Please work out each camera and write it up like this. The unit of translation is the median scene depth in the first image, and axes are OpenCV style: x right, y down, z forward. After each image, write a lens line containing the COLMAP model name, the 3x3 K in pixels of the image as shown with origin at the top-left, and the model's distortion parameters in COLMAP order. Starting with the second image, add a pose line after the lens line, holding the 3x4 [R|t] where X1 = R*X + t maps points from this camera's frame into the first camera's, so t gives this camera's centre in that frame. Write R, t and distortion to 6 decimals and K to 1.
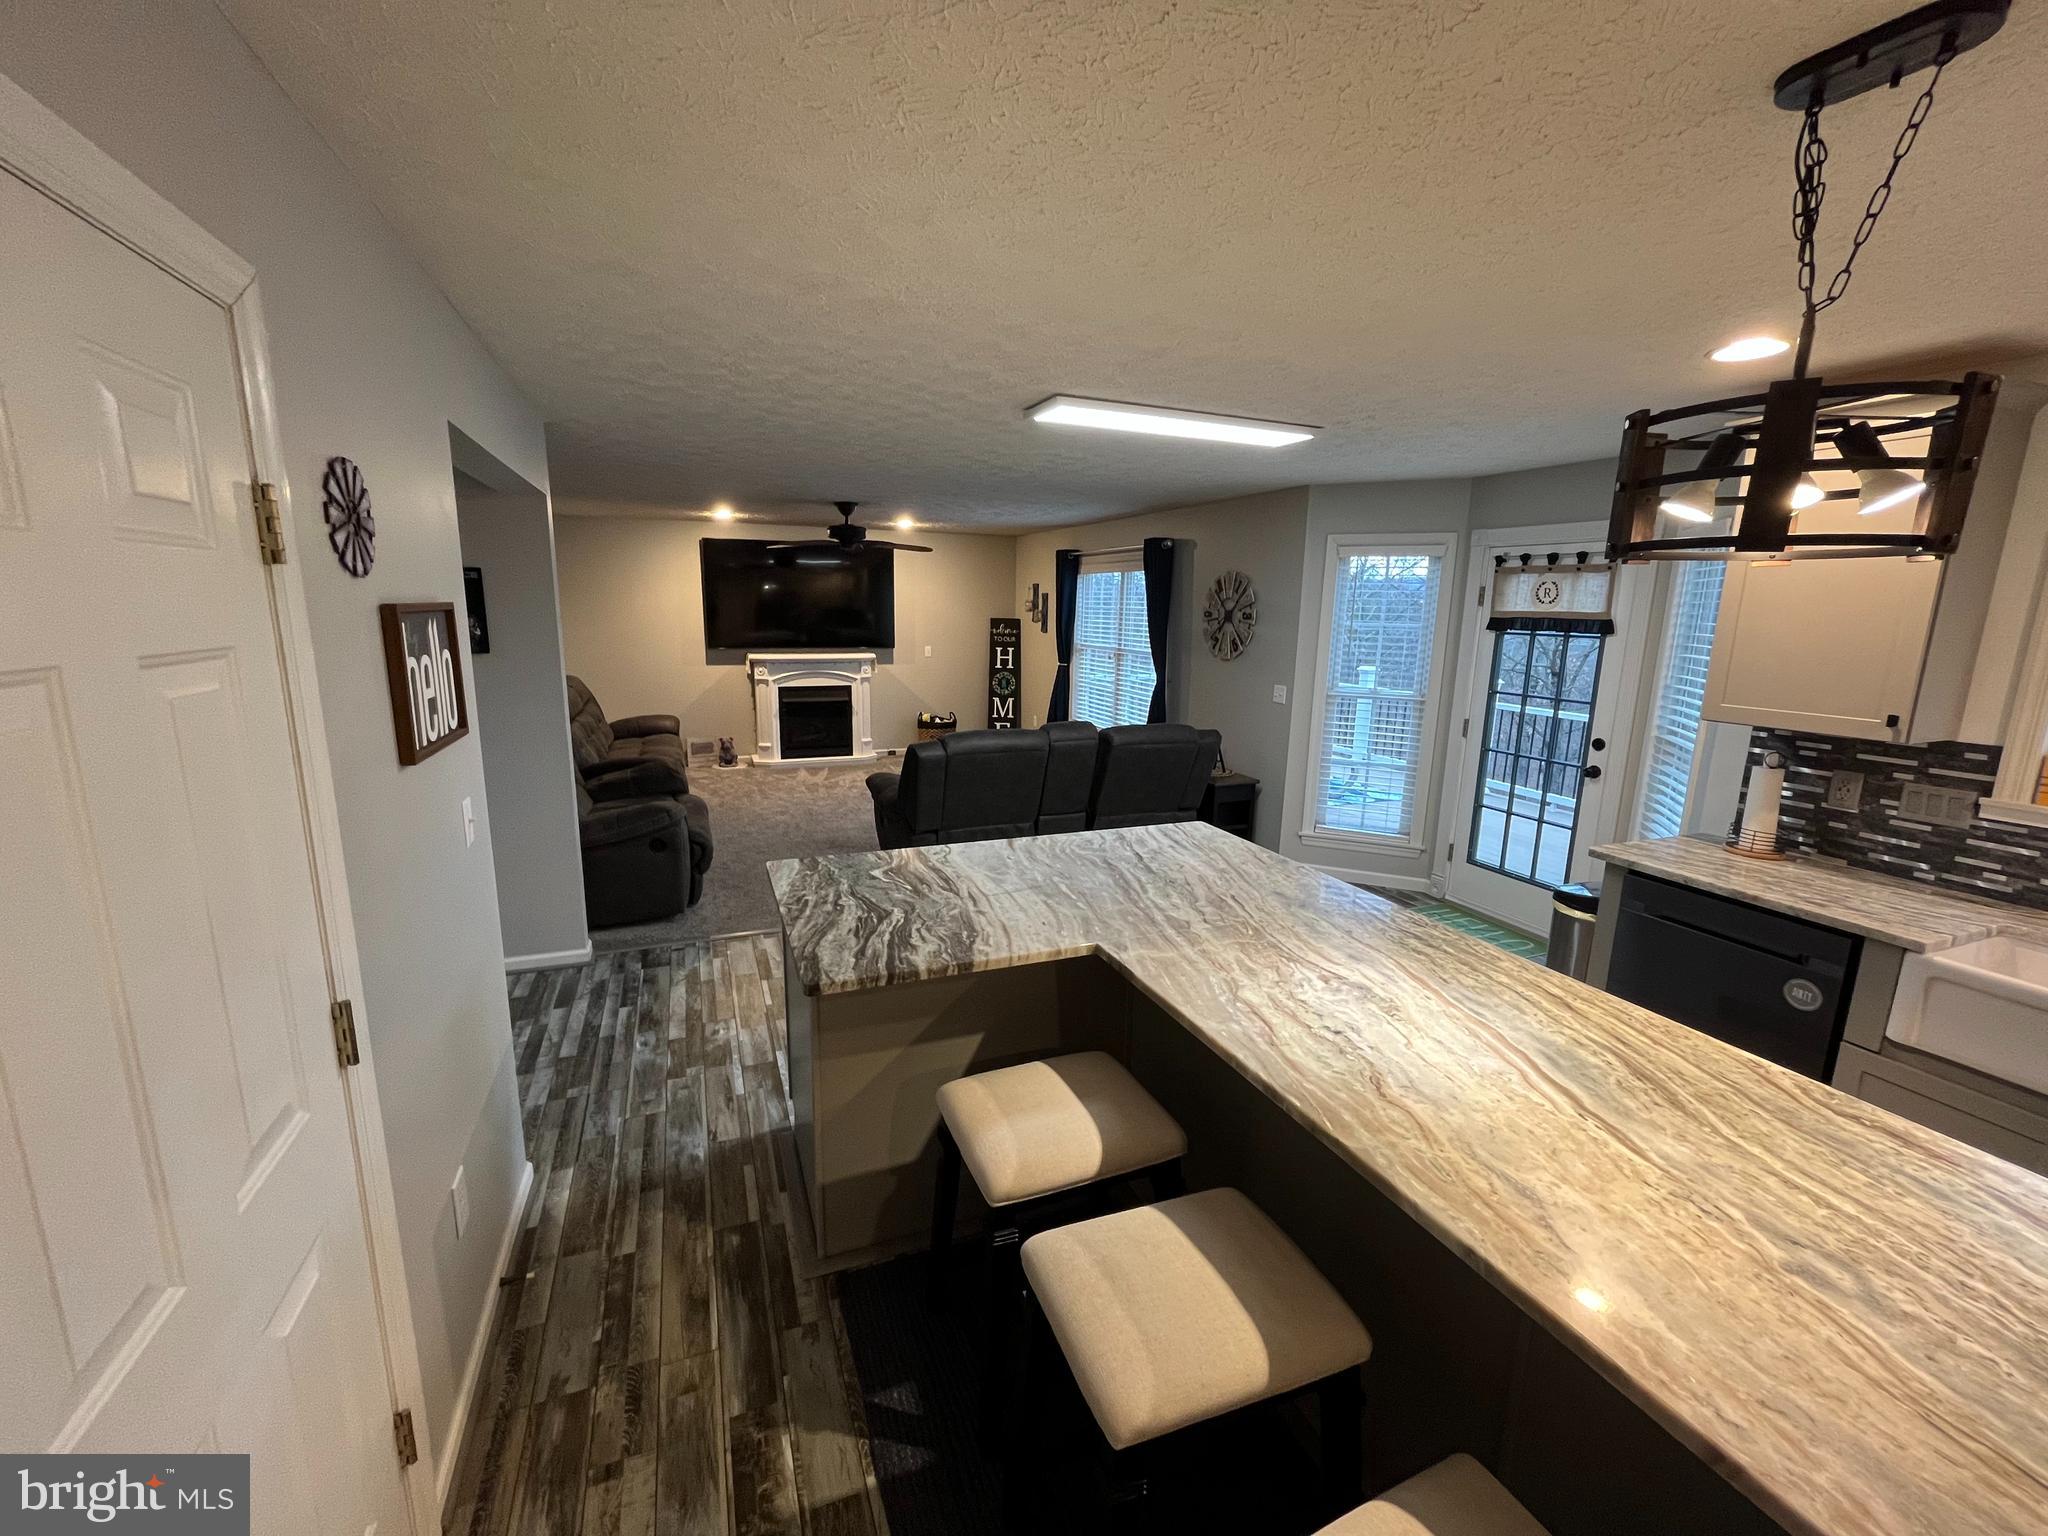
lens RADIAL K [[832.2, 0, 1019.3], [0, 832.2, 766.5], [0, 0, 1]] dist [-0.003676, 0.000451]
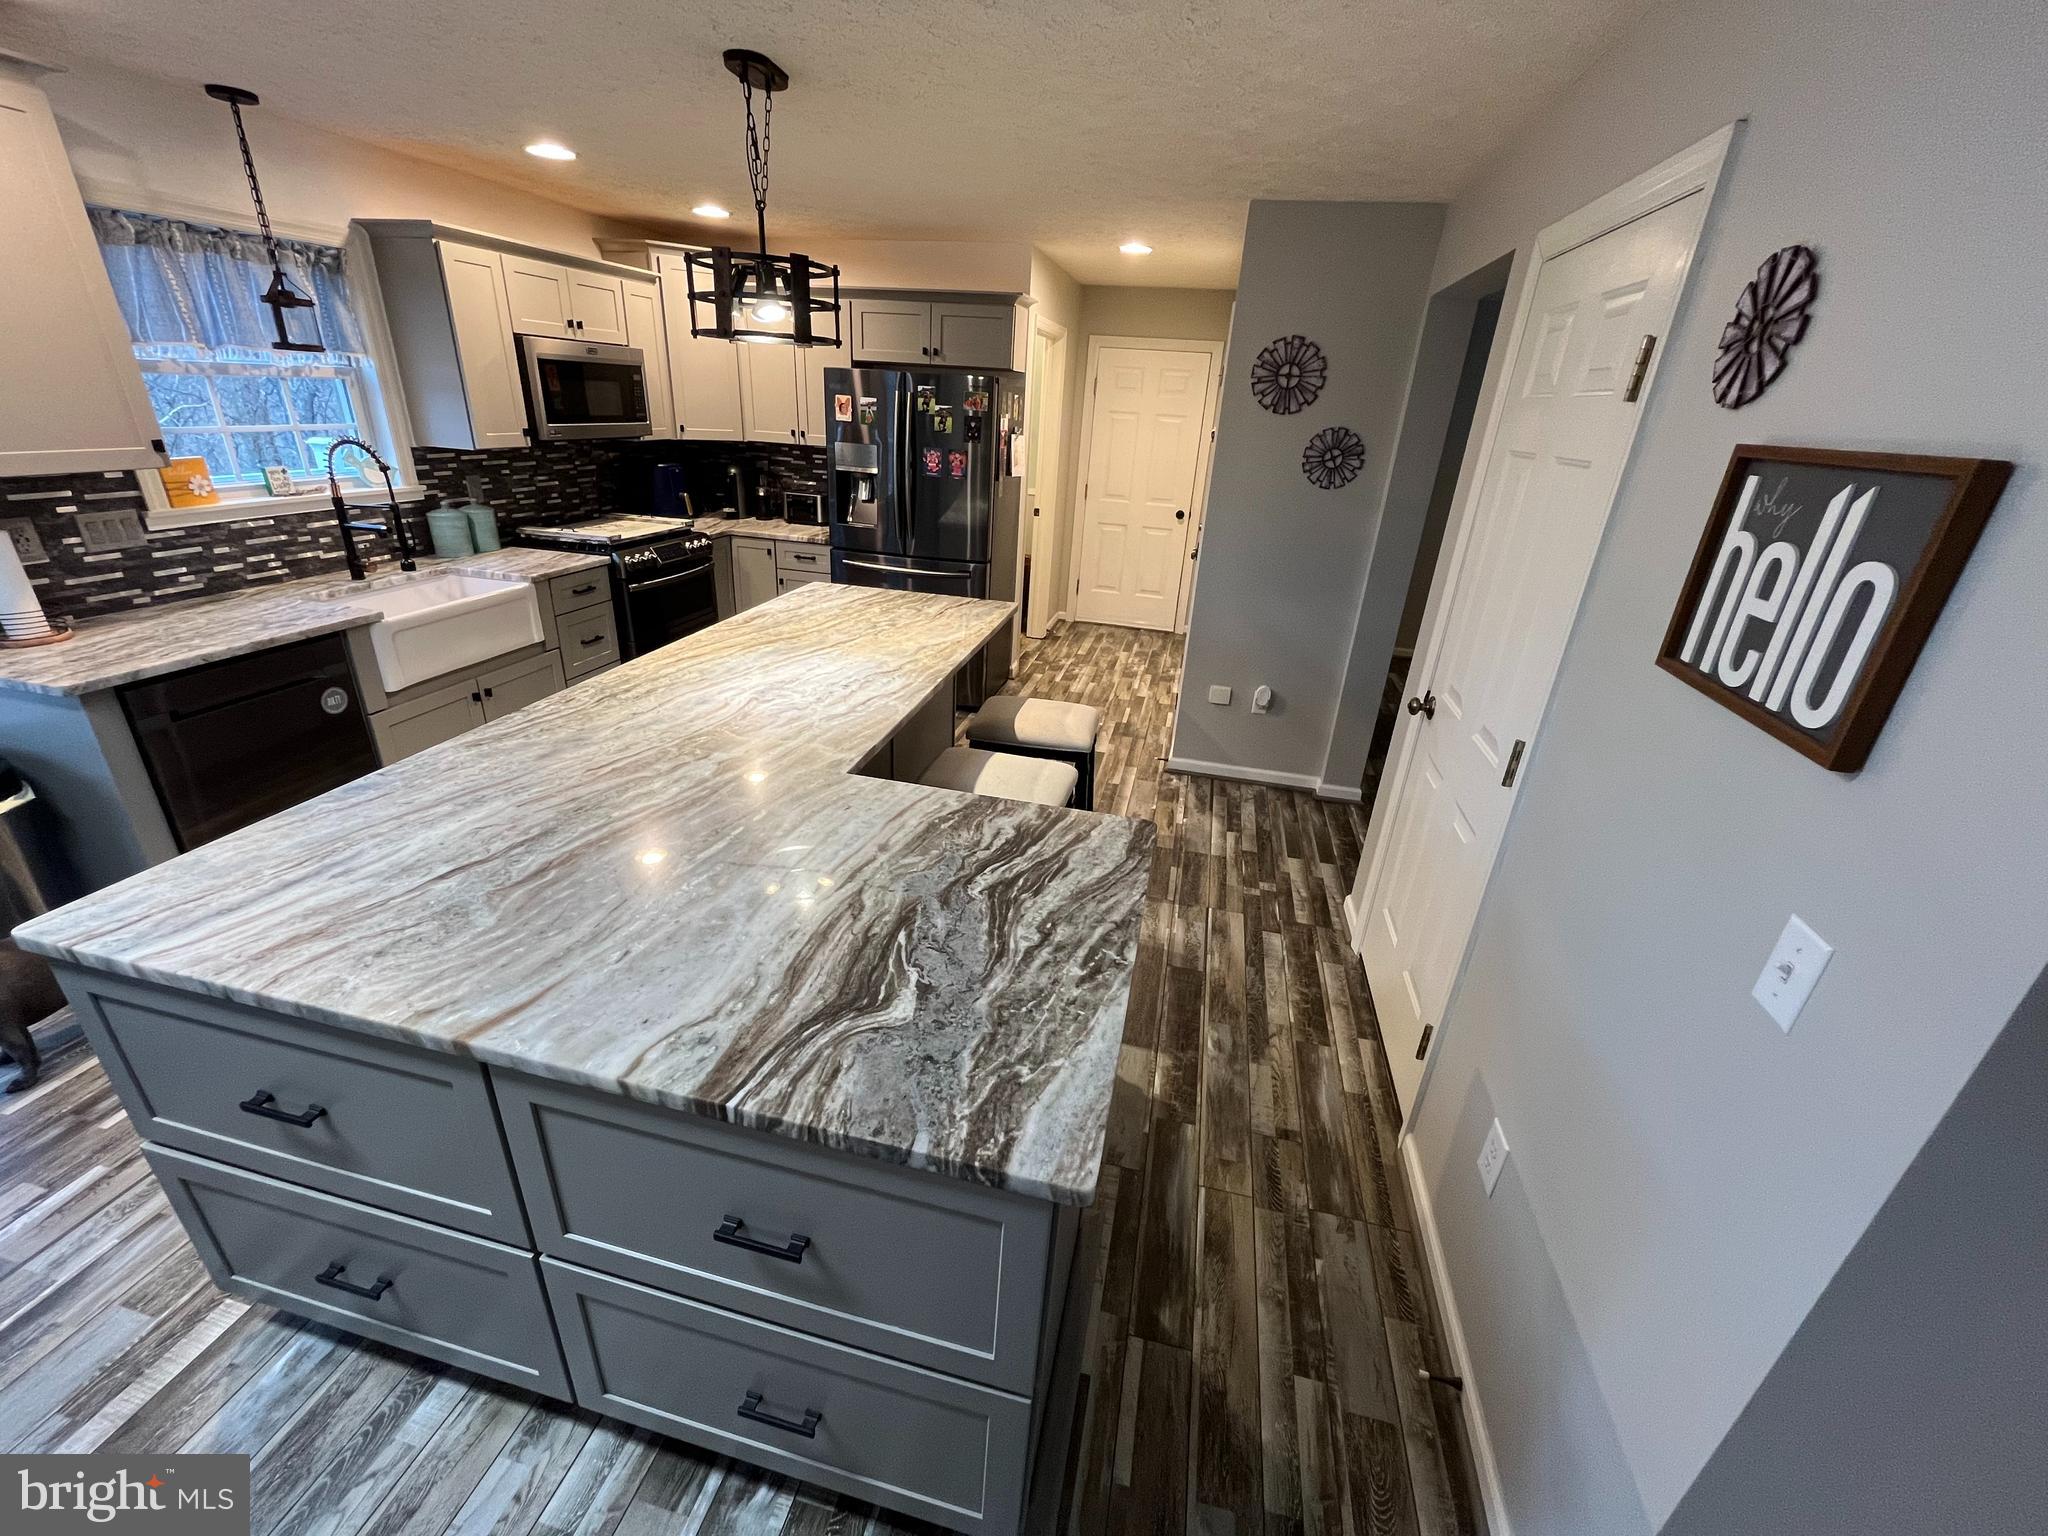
lens RADIAL K [[832.2, 0, 1019.3], [0, 832.2, 767.6], [0, 0, 1]] dist [-0.003676, 0.000451]
pose [[-0.819902, -0.289628, 0.493839, -0.257344], [0.041381, 0.830357, 0.555694, -0.147653], [-0.571007, 0.476050, -0.668826, 0.750034]]
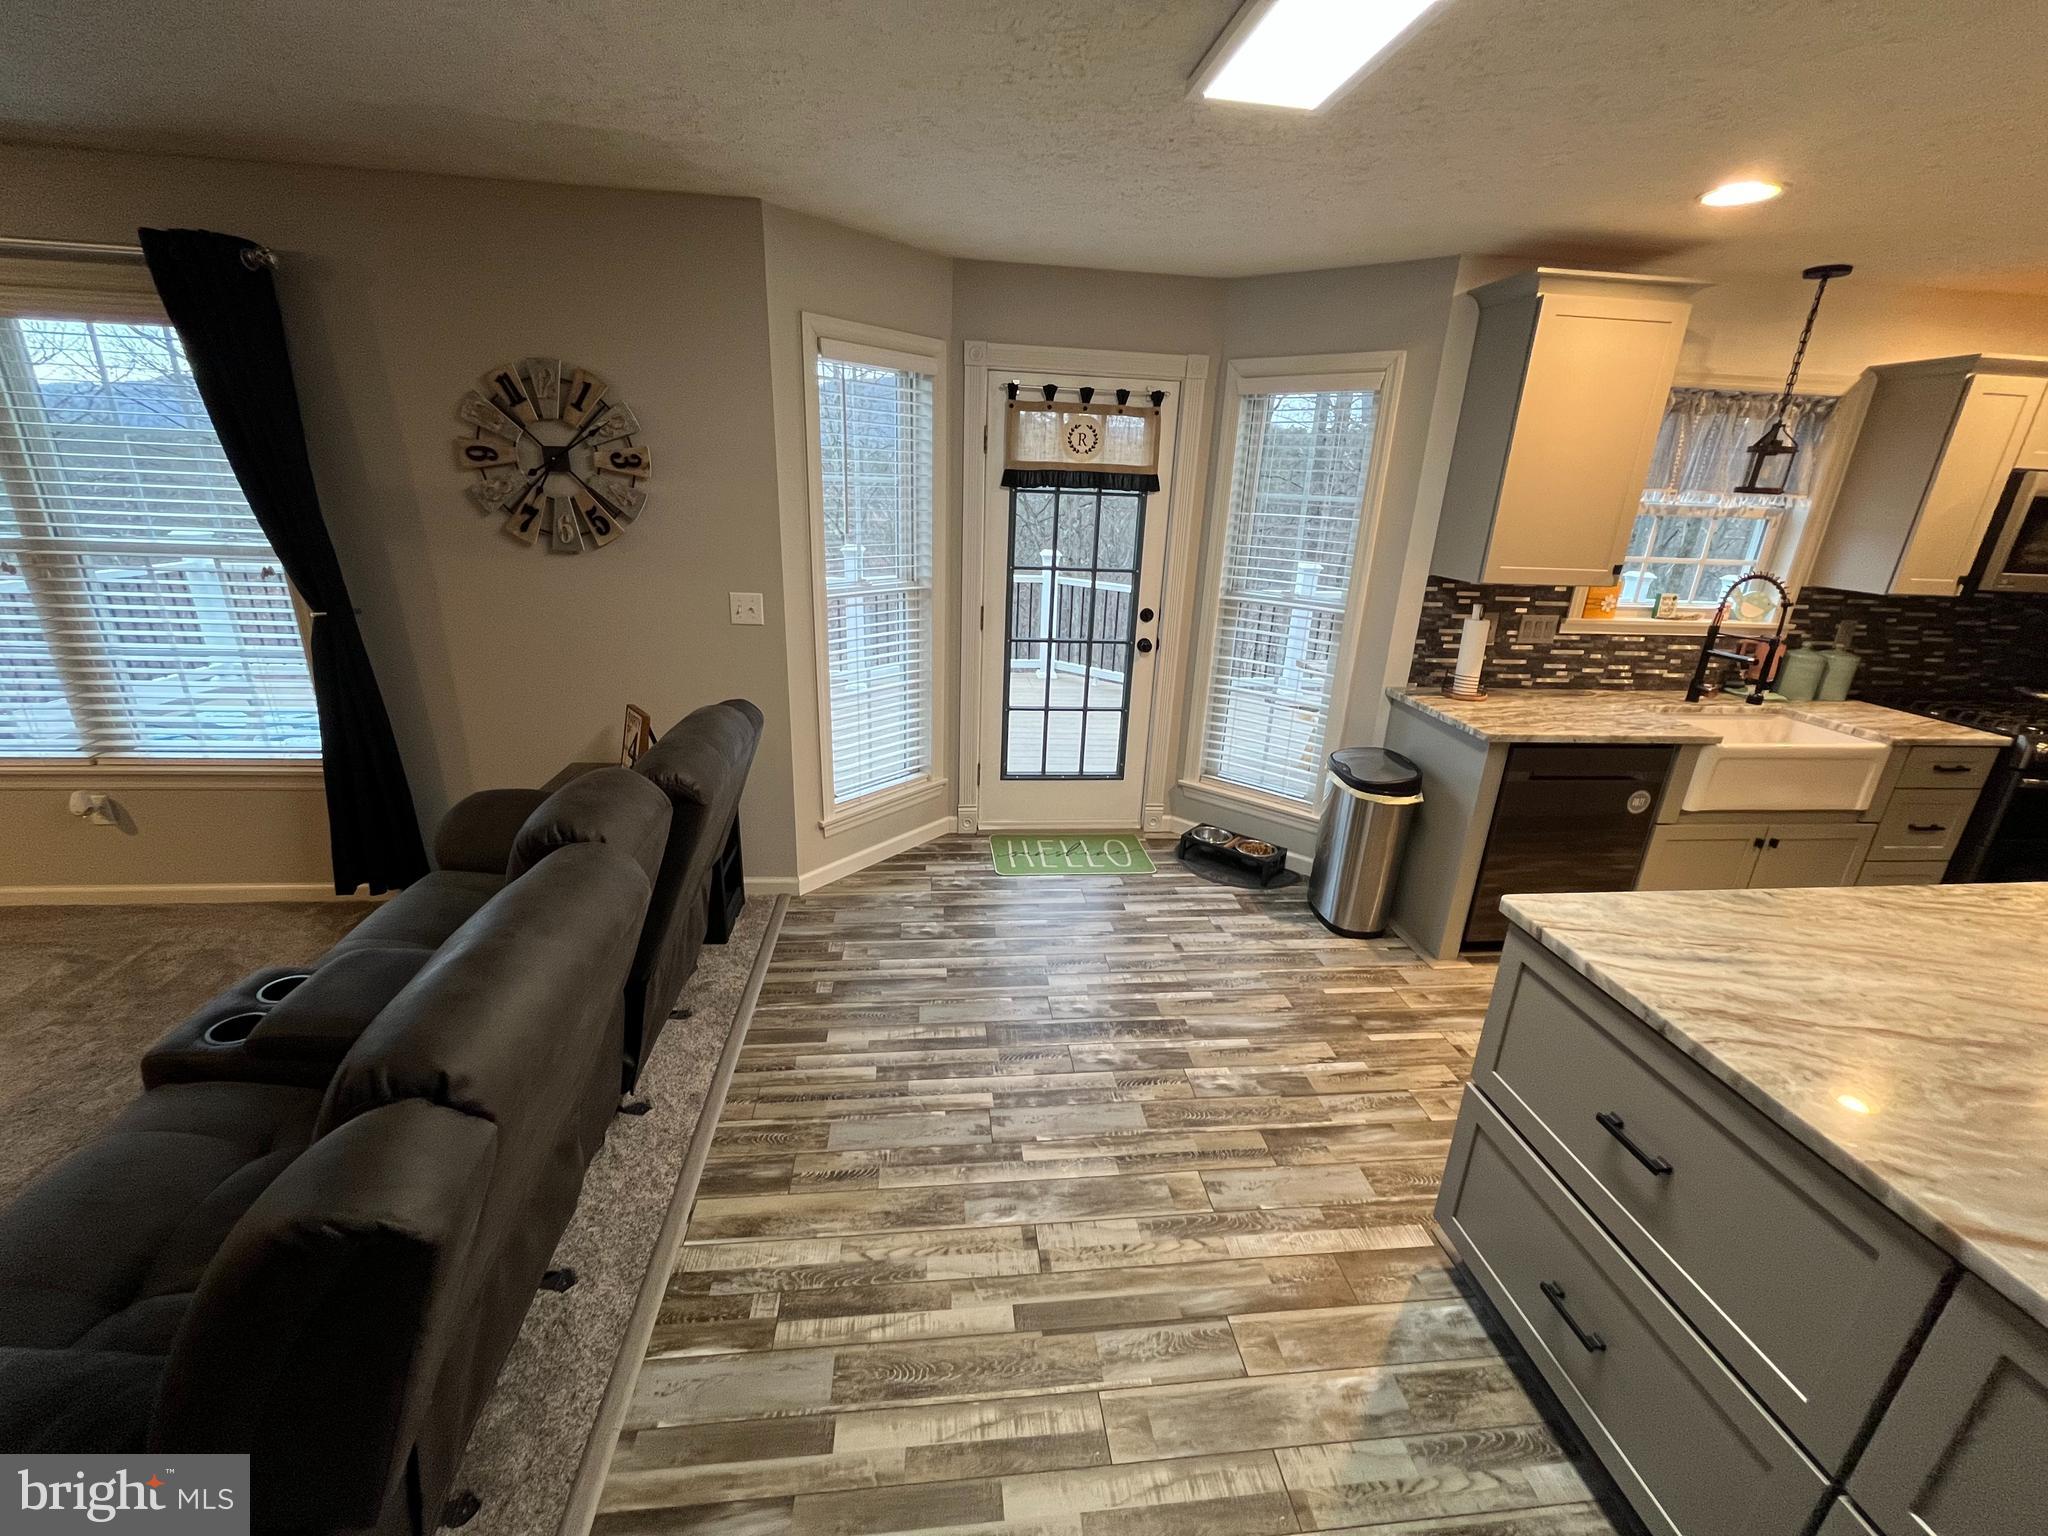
lens RADIAL K [[832.2, 0, 1020.1], [0, 832.2, 766.1], [0, 0, 1]] dist [-0.003676, 0.000451]
pose [[0.267859, -0.323224, 0.907622, -0.241823], [0.152088, 0.944420, 0.291444, -0.163053], [-0.951378, 0.059973, 0.302130, 0.883859]]
